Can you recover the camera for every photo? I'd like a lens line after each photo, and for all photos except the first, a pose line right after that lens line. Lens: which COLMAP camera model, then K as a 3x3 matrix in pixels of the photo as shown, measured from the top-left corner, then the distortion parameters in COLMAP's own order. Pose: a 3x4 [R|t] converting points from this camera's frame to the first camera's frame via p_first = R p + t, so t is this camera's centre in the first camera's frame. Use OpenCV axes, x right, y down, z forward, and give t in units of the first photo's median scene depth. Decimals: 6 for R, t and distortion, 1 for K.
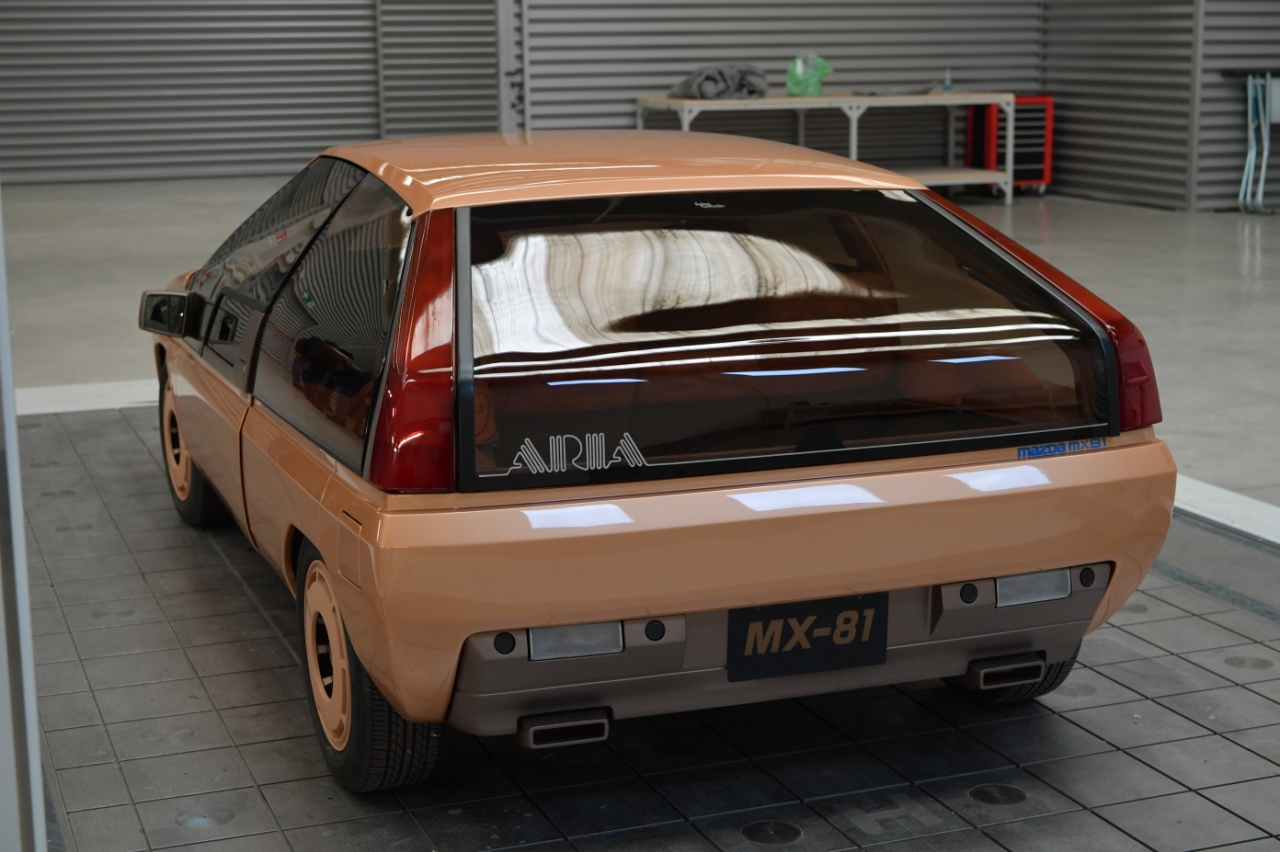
lens RADIAL K [[2008.2, 0, 640.0], [0, 2008.2, 426.0], [0, 0, 1]] dist [-0.010070, -0.001849]
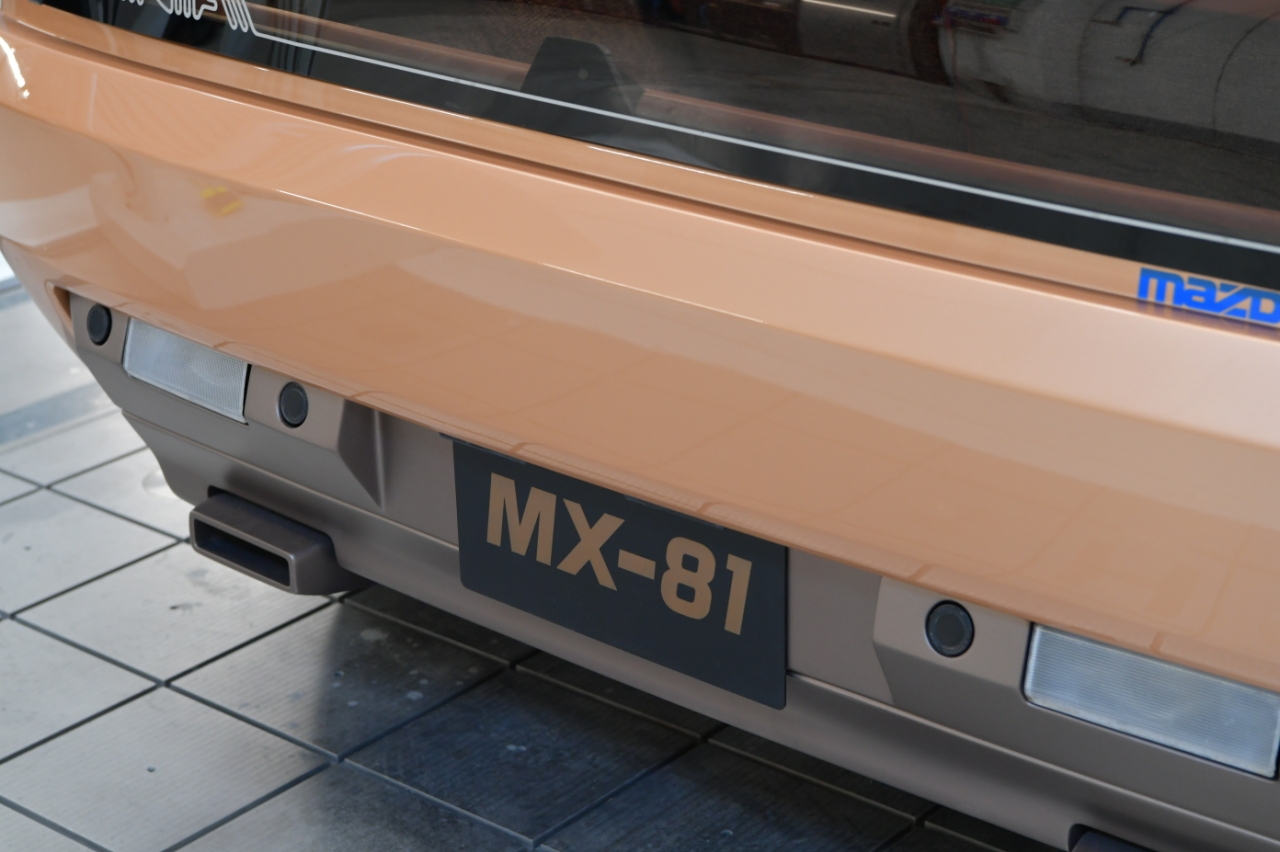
lens RADIAL K [[2536.4, 0, 640.0], [0, 2536.4, 426.0], [0, 0, 1]] dist [-0.055964, 0.401760]
pose [[0.497535, 0.329912, -0.802258, 0.473458], [-0.172321, 0.944010, 0.281337, -0.063664], [0.850156, -0.001729, 0.526529, 0.714772]]
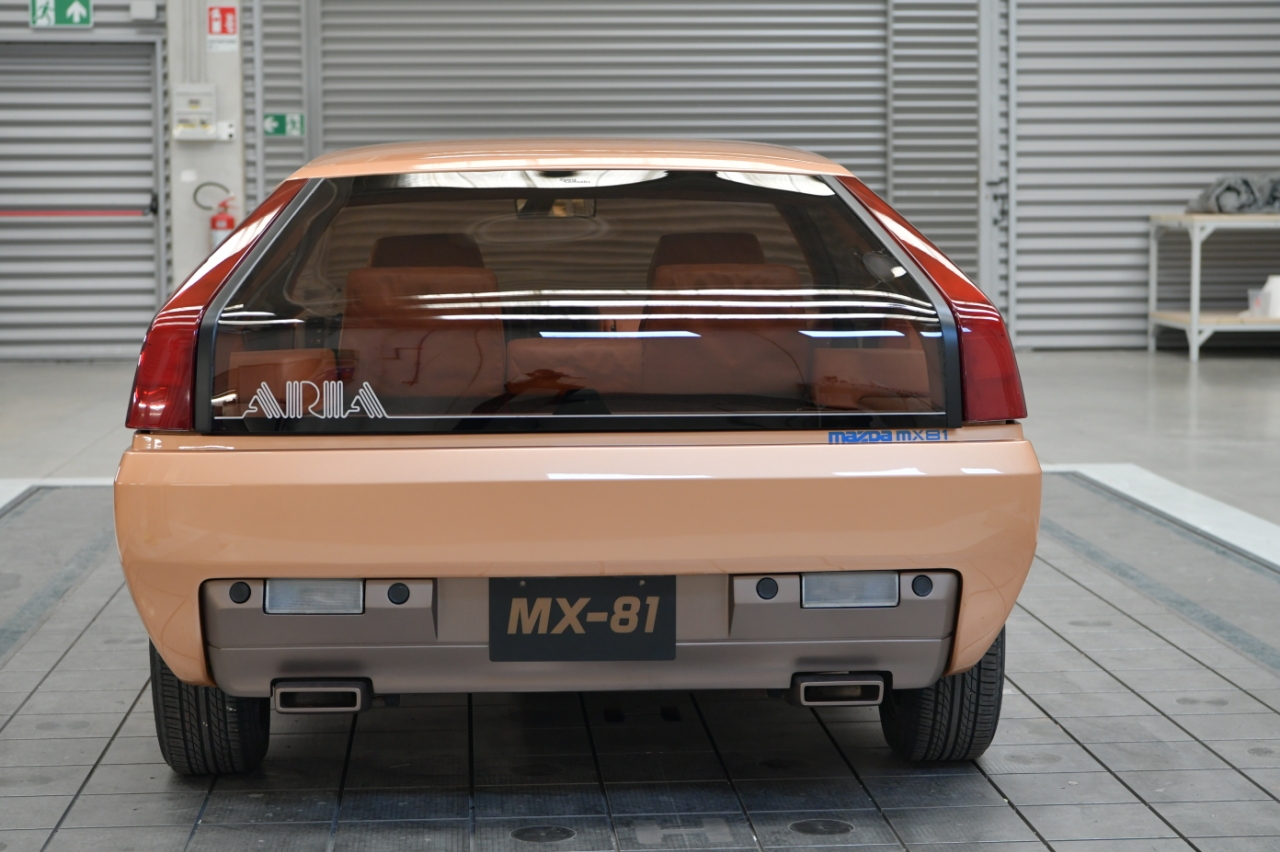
lens RADIAL K [[2536.4, 0, 640.0], [0, 2536.4, 426.0], [0, 0, 1]] dist [-0.055964, 0.401760]
pose [[0.954989, 0.031169, -0.295000, 0.441517], [-0.060662, 0.993969, -0.091359, 0.117558], [0.290373, 0.105142, 0.951120, -0.119277]]
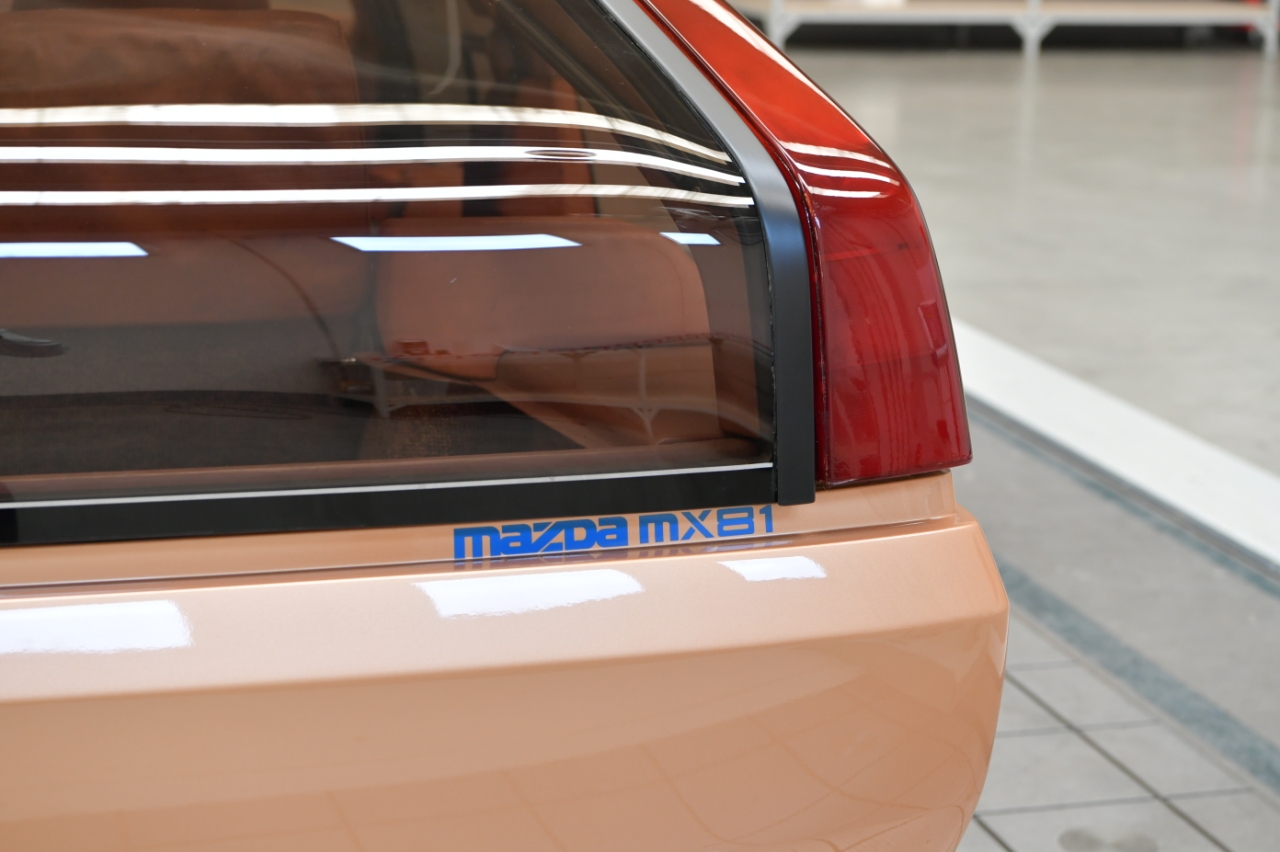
lens RADIAL K [[2536.4, 0, 640.0], [0, 2536.4, 426.0], [0, 0, 1]] dist [-0.055964, 0.401760]
pose [[0.994547, 0.053553, -0.089495, 0.250477], [-0.050760, 0.998159, 0.033198, -0.020126], [0.091108, -0.028475, 0.995434, 0.594743]]
